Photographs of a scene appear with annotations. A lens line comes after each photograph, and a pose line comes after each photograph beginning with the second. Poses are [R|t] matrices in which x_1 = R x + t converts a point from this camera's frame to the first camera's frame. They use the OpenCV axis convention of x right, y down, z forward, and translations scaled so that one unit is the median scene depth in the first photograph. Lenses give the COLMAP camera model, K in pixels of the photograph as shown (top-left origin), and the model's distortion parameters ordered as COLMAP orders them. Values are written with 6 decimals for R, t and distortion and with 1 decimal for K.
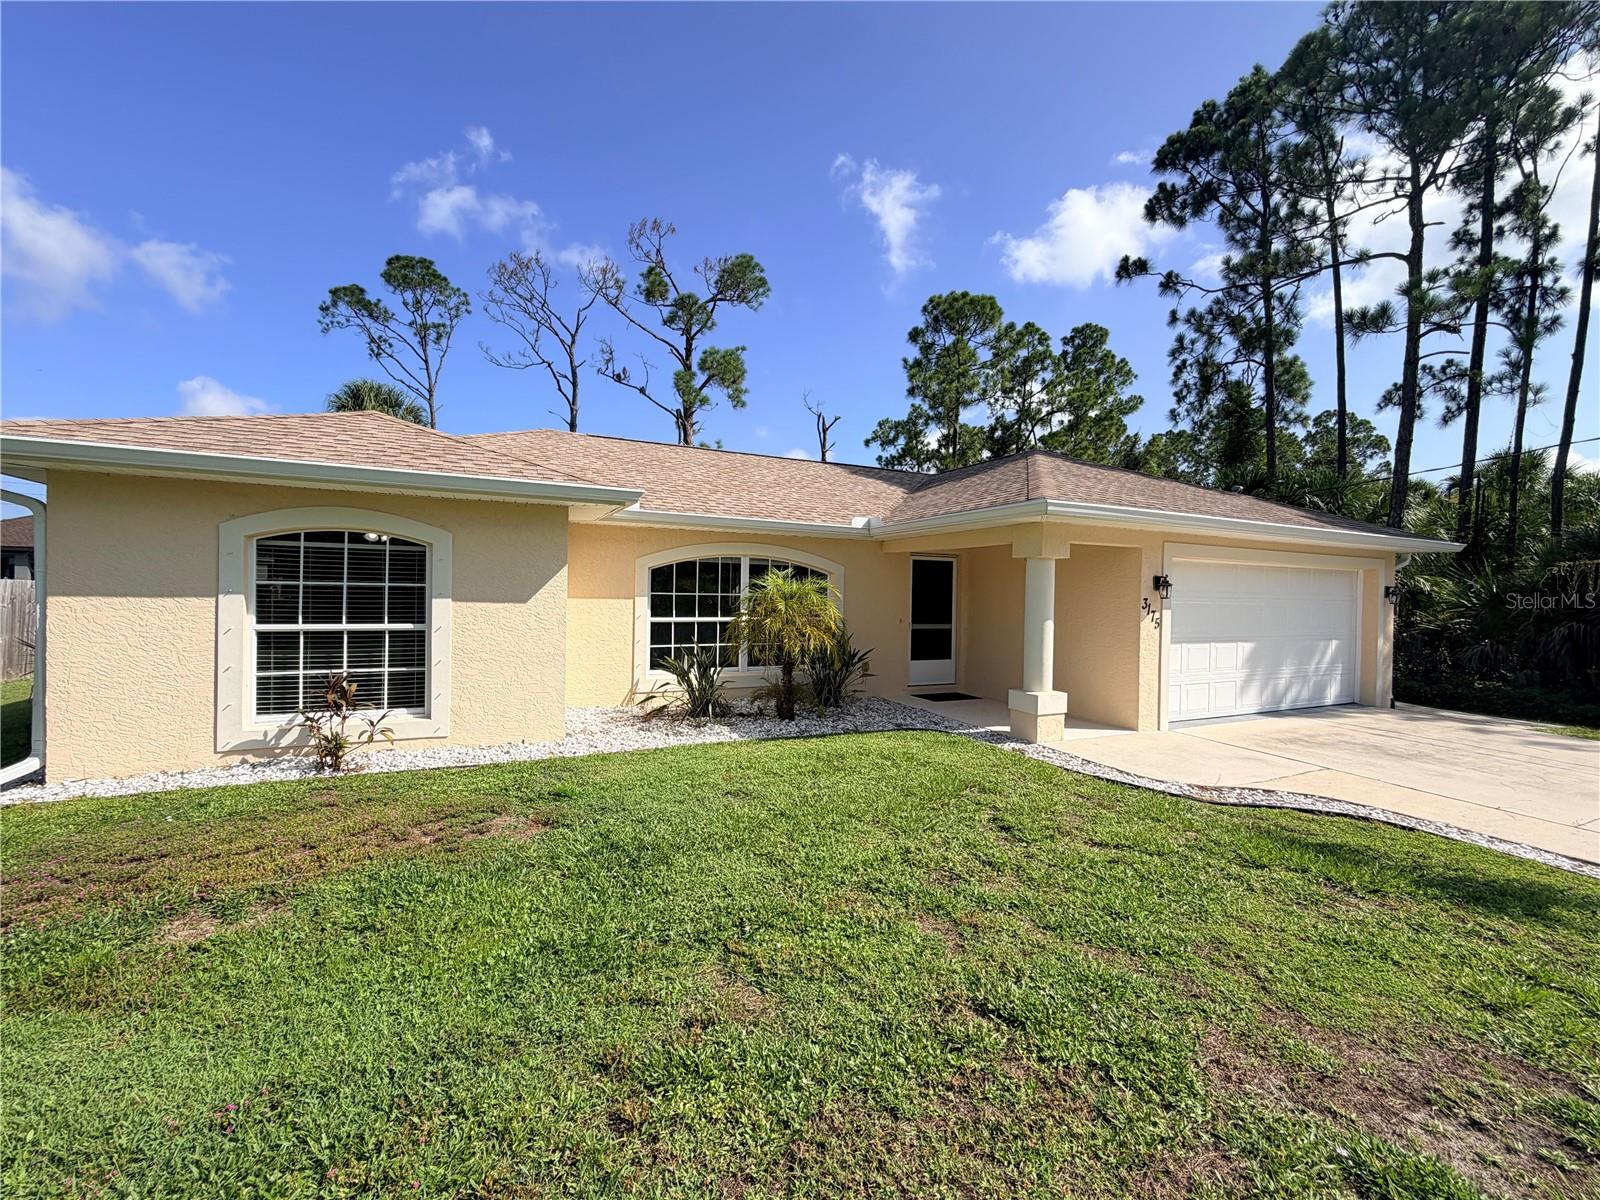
lens RADIAL K [[640.3, 0, 790.9], [0, 640.3, 600.0], [0, 0, 1]] dist [-0.000951, -0.000177]
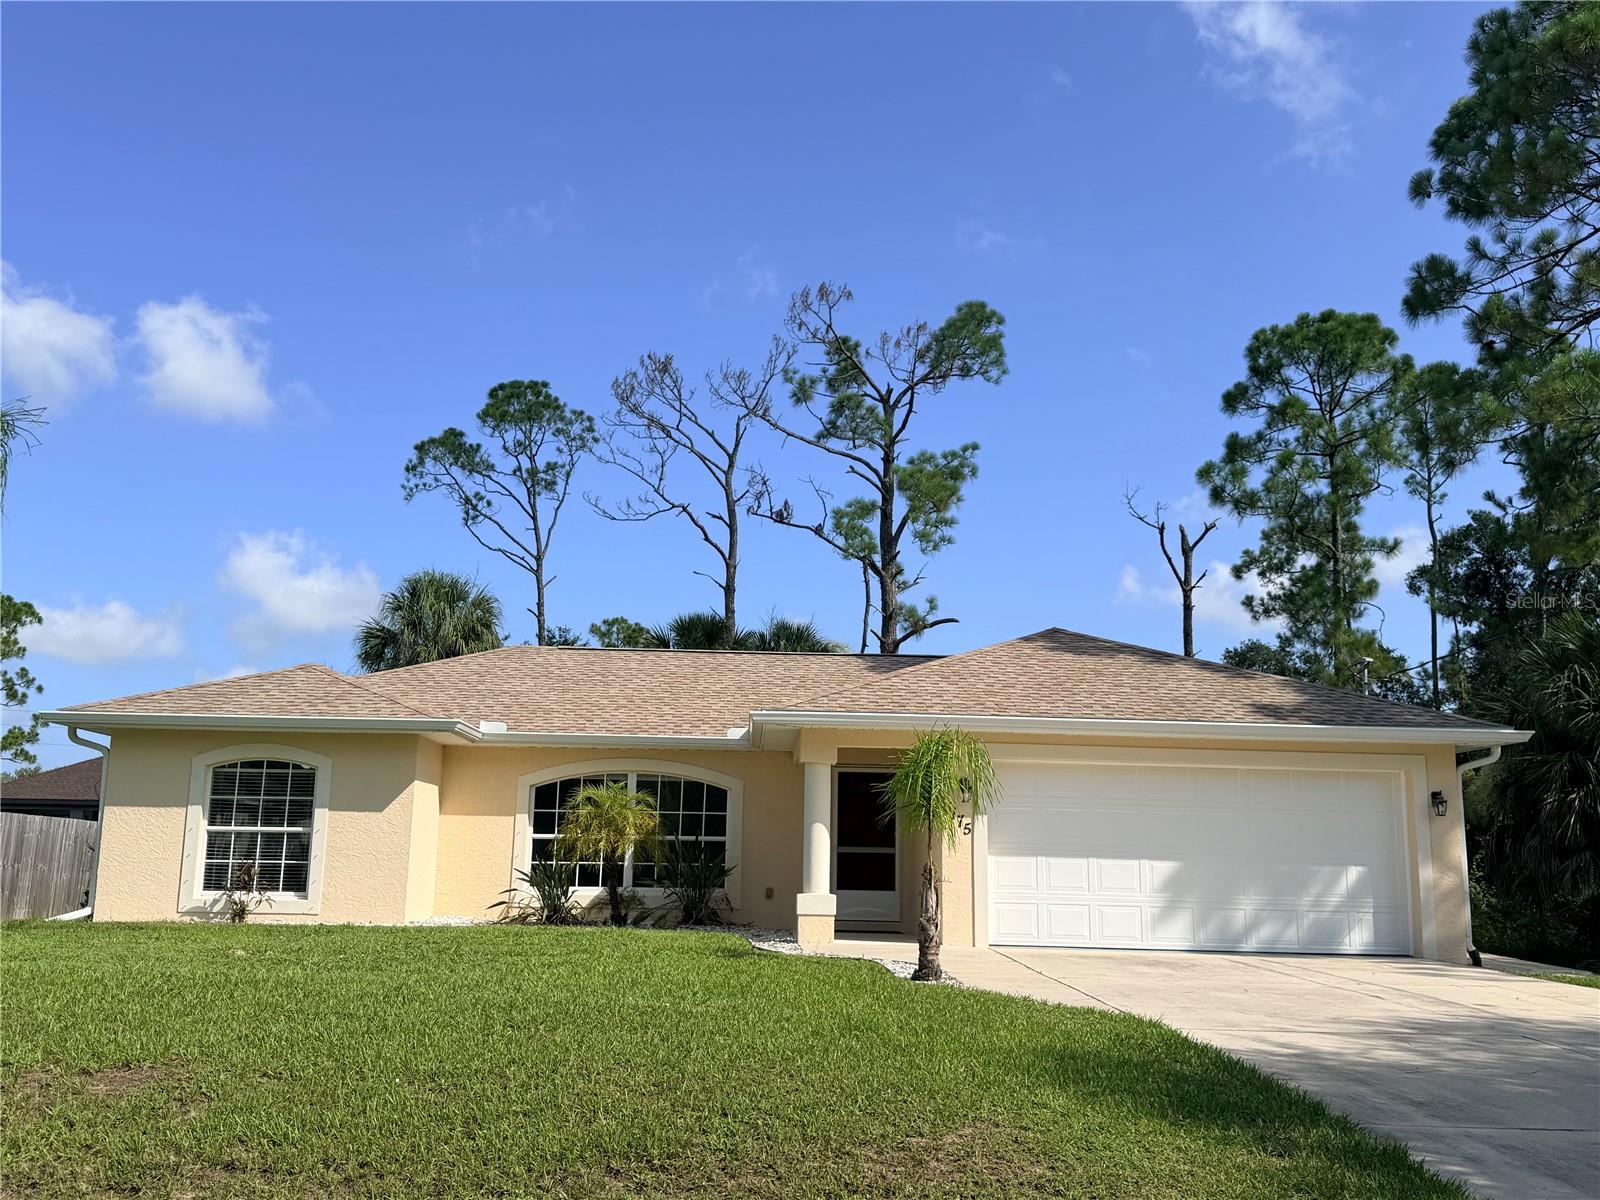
lens RADIAL K [[1350.9, 0, 796.5], [0, 1350.9, 637.1], [0, 0, 1]] dist [0.172923, -0.391860]
pose [[0.922639, -0.066860, -0.379825, 0.971918], [-0.004914, 0.982740, -0.184926, 0.112798], [0.385634, 0.172486, 0.906386, -0.837561]]
